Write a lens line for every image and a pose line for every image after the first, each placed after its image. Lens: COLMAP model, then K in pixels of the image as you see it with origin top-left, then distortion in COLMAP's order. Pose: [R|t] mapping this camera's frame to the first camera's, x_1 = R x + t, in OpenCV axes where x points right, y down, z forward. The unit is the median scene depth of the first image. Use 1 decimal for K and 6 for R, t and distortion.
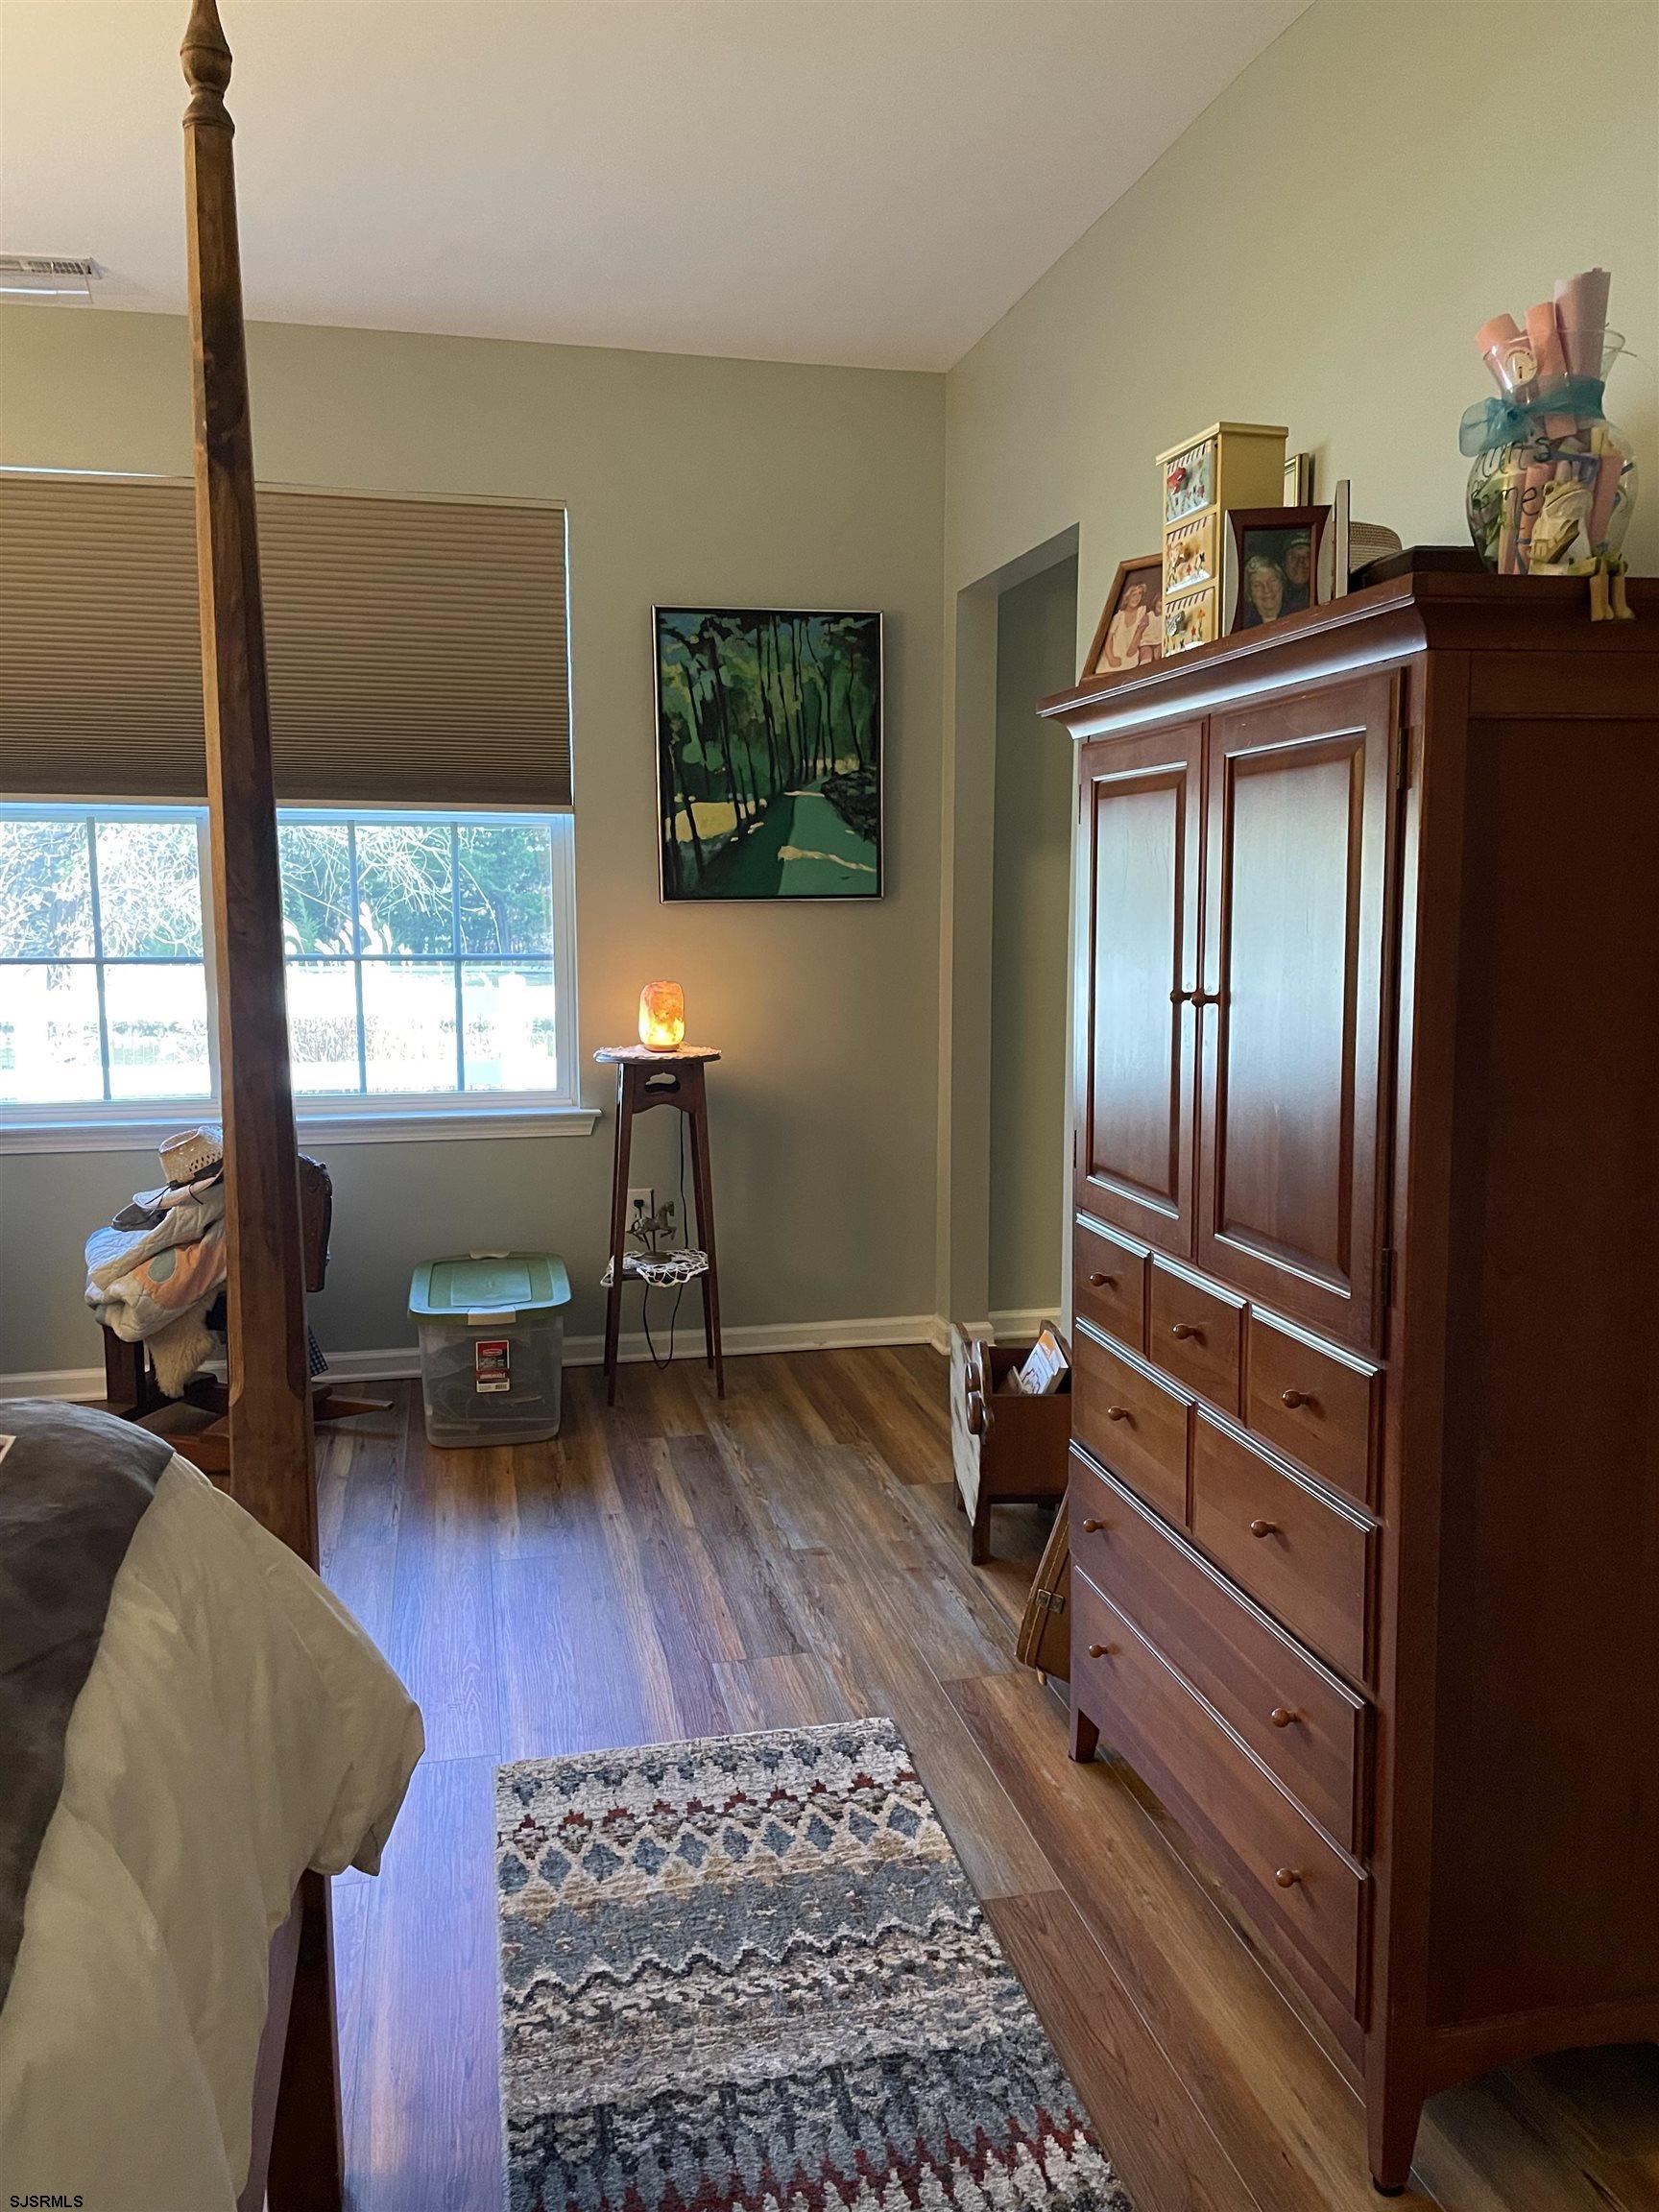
lens RADIAL K [[1679.6, 0, 837.3], [0, 1679.6, 1101.7], [0, 0, 1]] dist [0.084850, -0.116225]
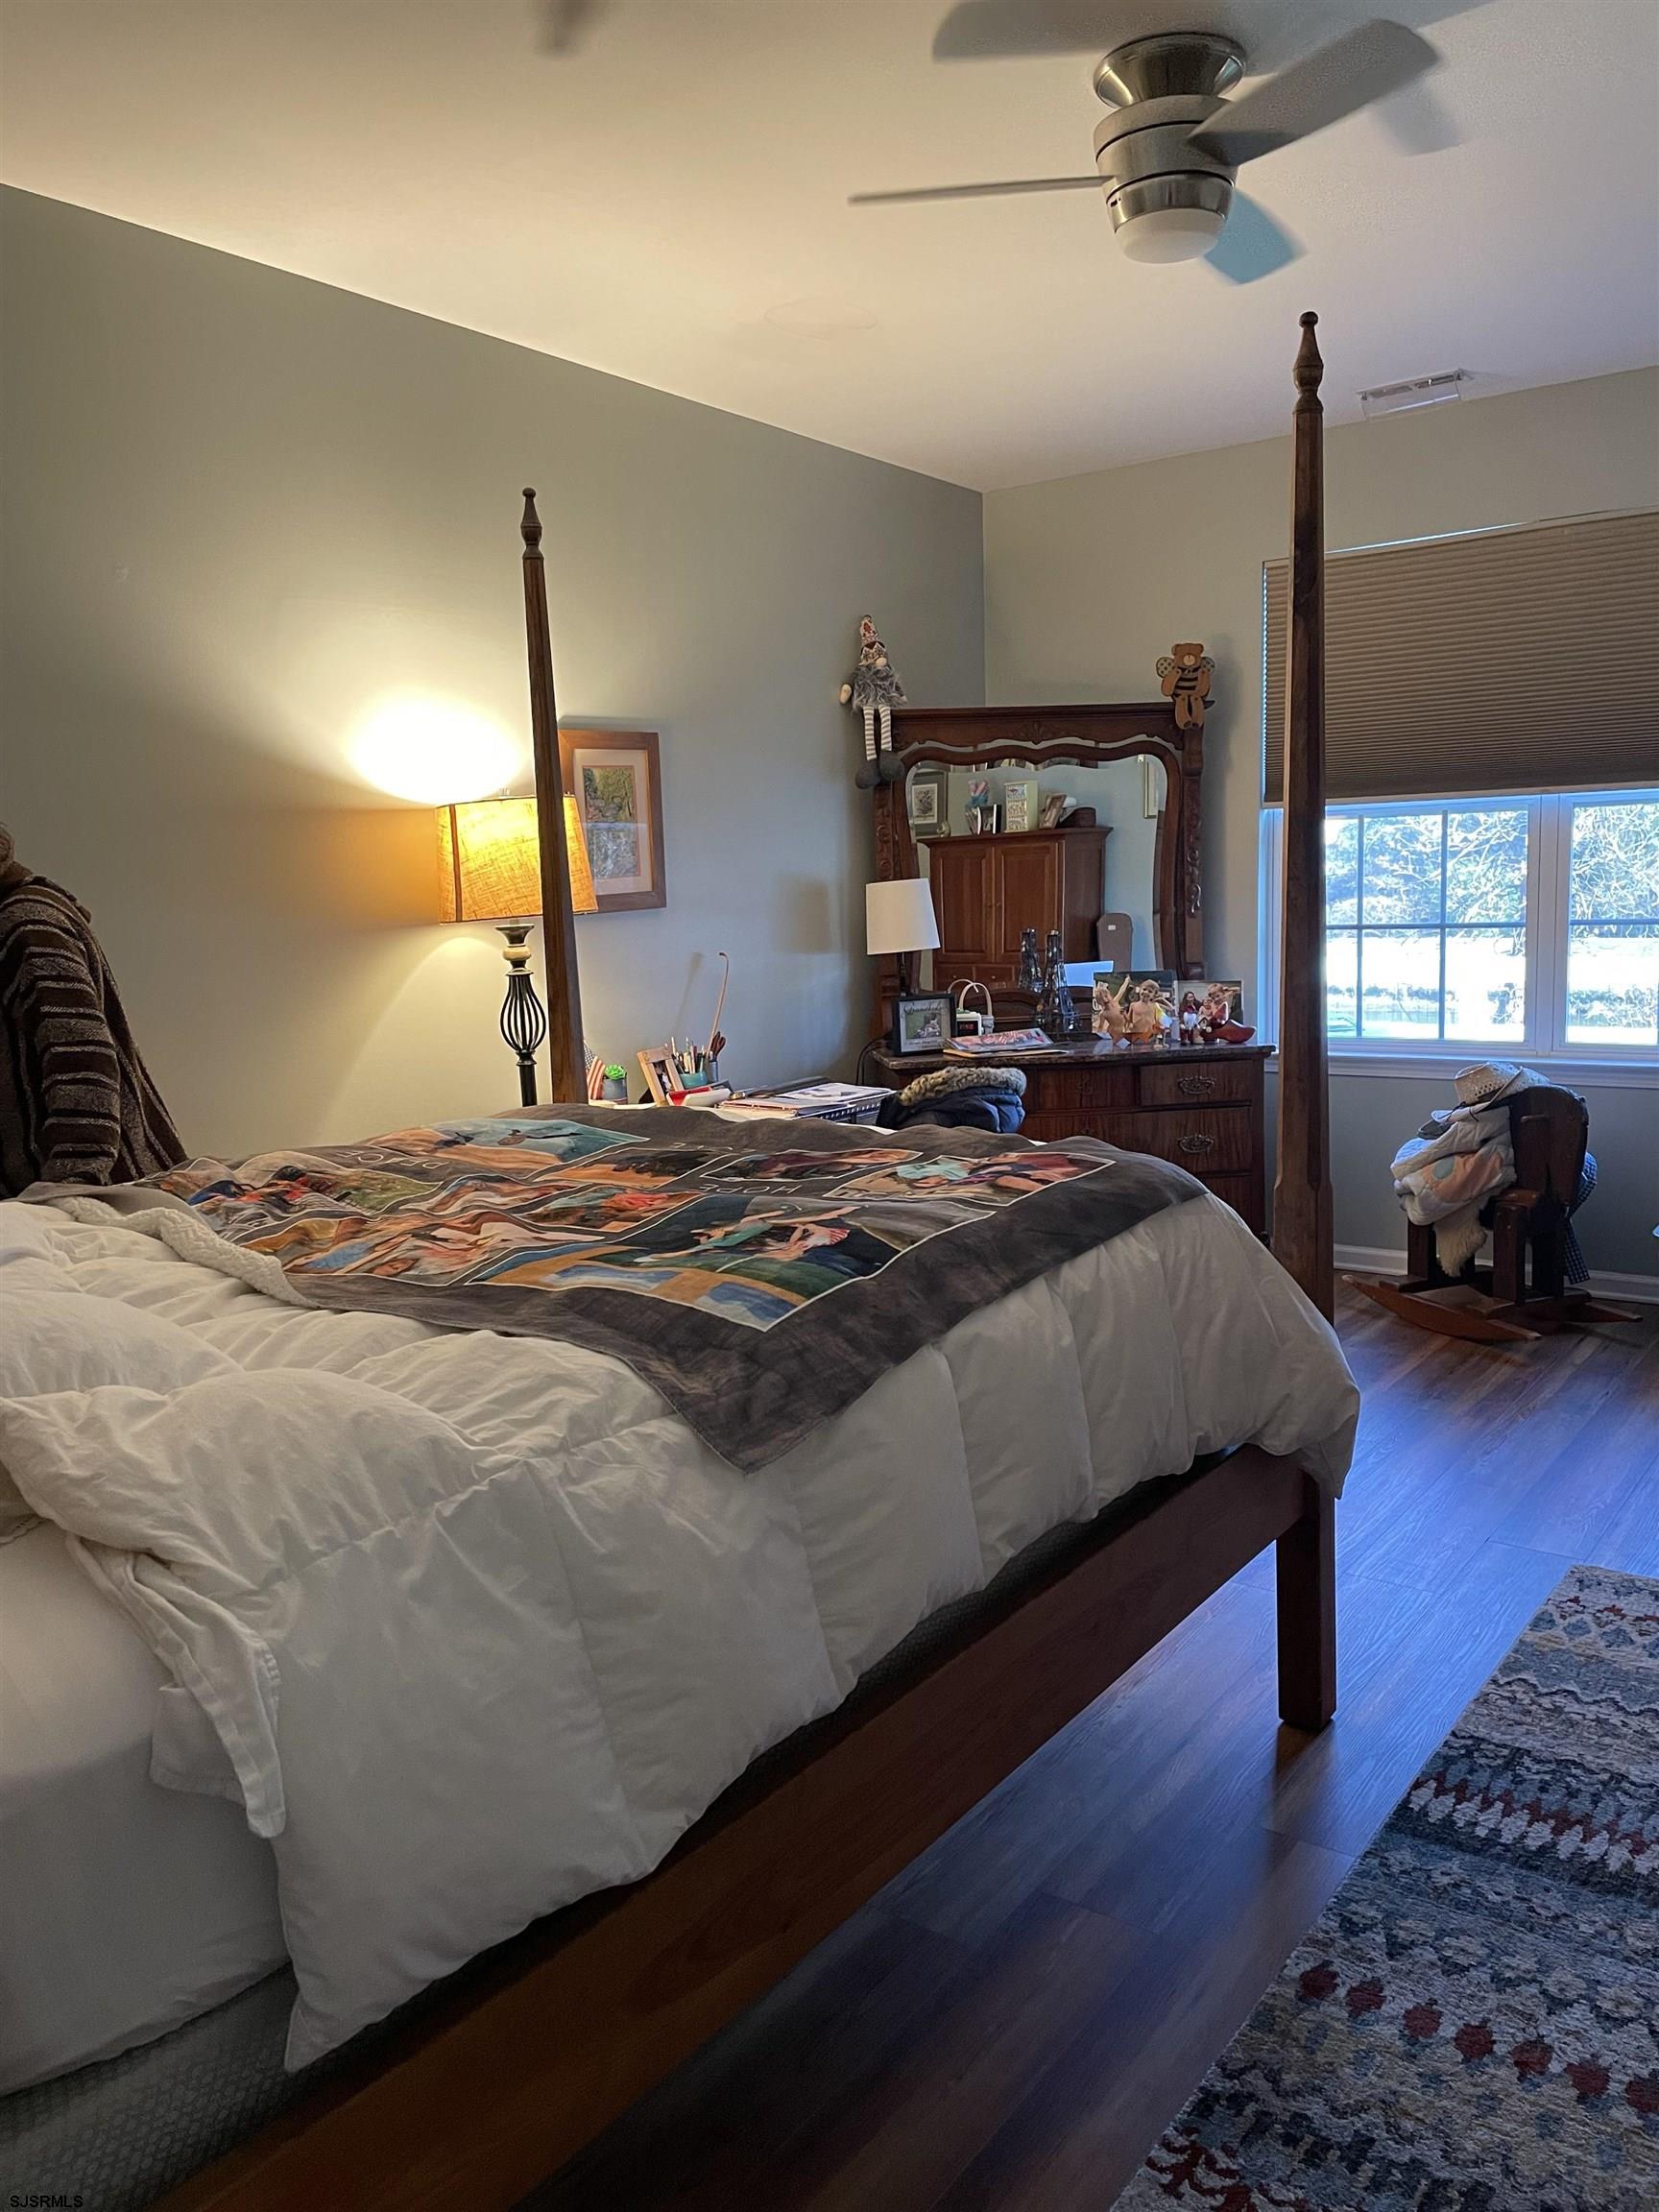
lens RADIAL K [[1679.6, 0, 844.1], [0, 1679.6, 1101.2], [0, 0, 1]] dist [0.084850, -0.116225]
pose [[0.659200, 0.078203, -0.747890, 0.423445], [-0.066838, 0.996734, 0.045312, 0.035333], [0.748992, 0.020118, 0.662274, -0.286629]]
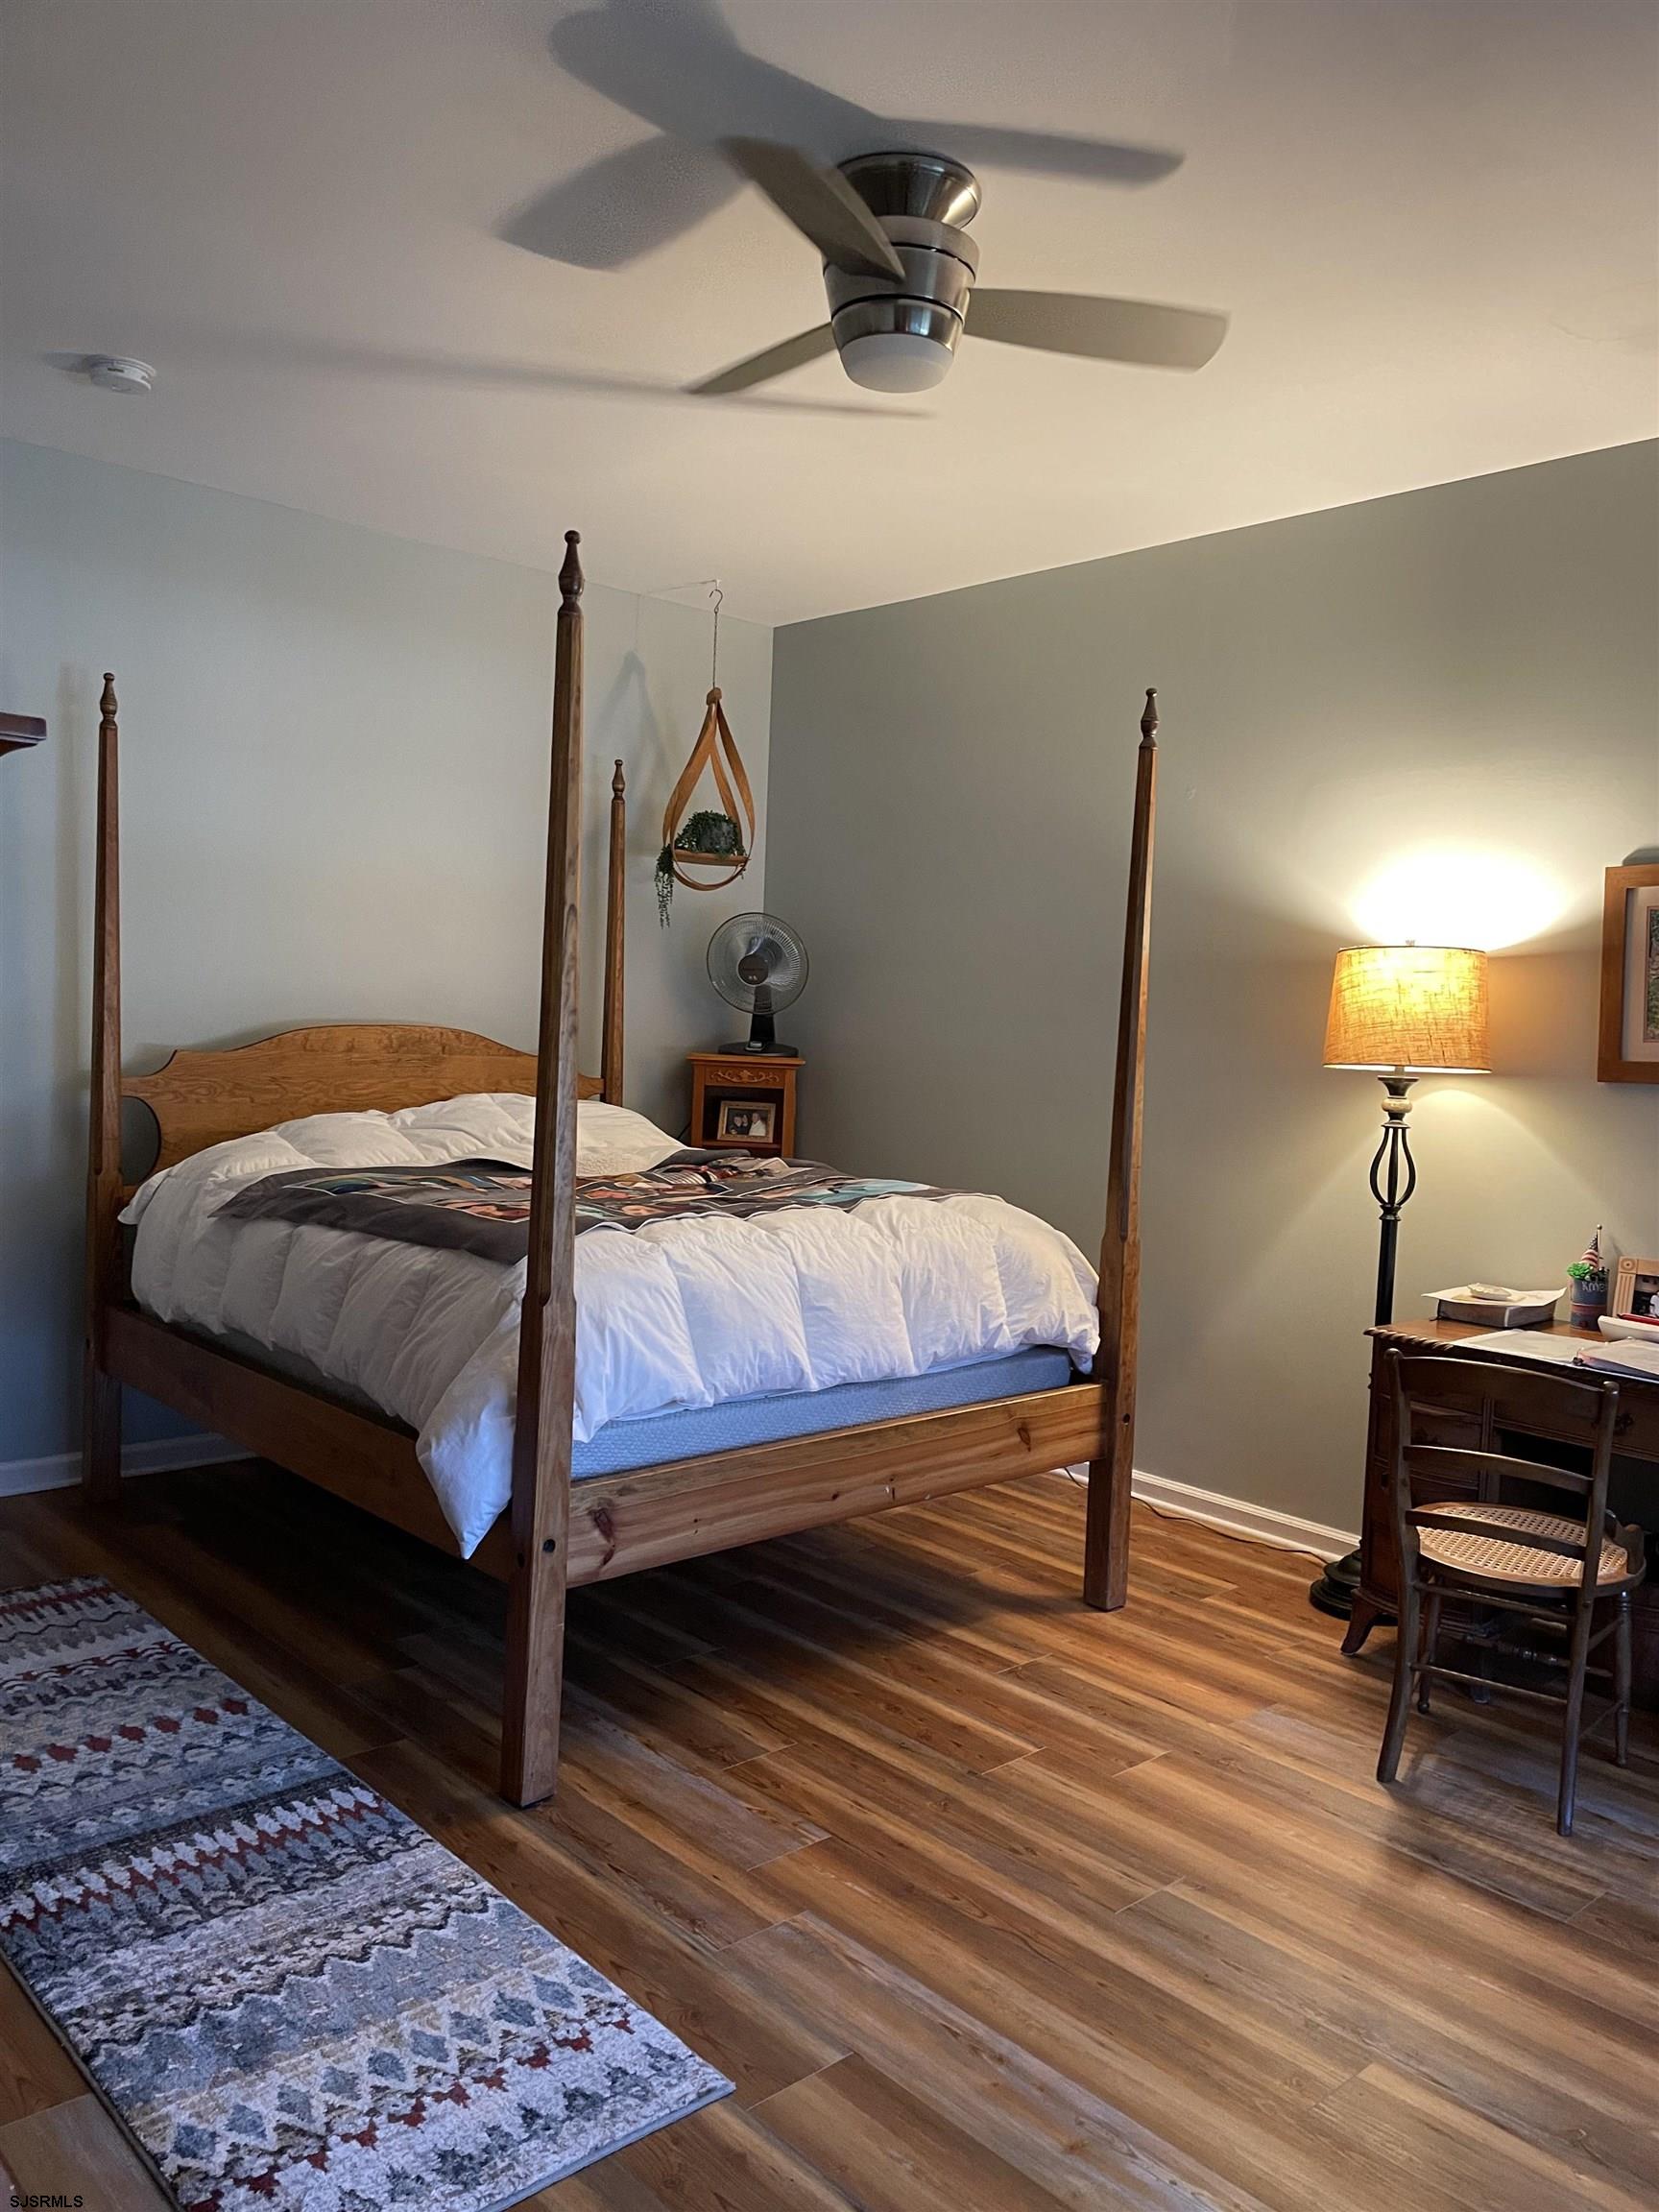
lens RADIAL K [[1679.6, 0, 837.5], [0, 1679.6, 1107.1], [0, 0, 1]] dist [0.084850, -0.116225]
pose [[-0.871472, -0.011059, -0.490320, 0.197510], [-0.110148, 0.978619, 0.173700, -0.267717], [0.477916, 0.205382, -0.854058, 1.946840]]
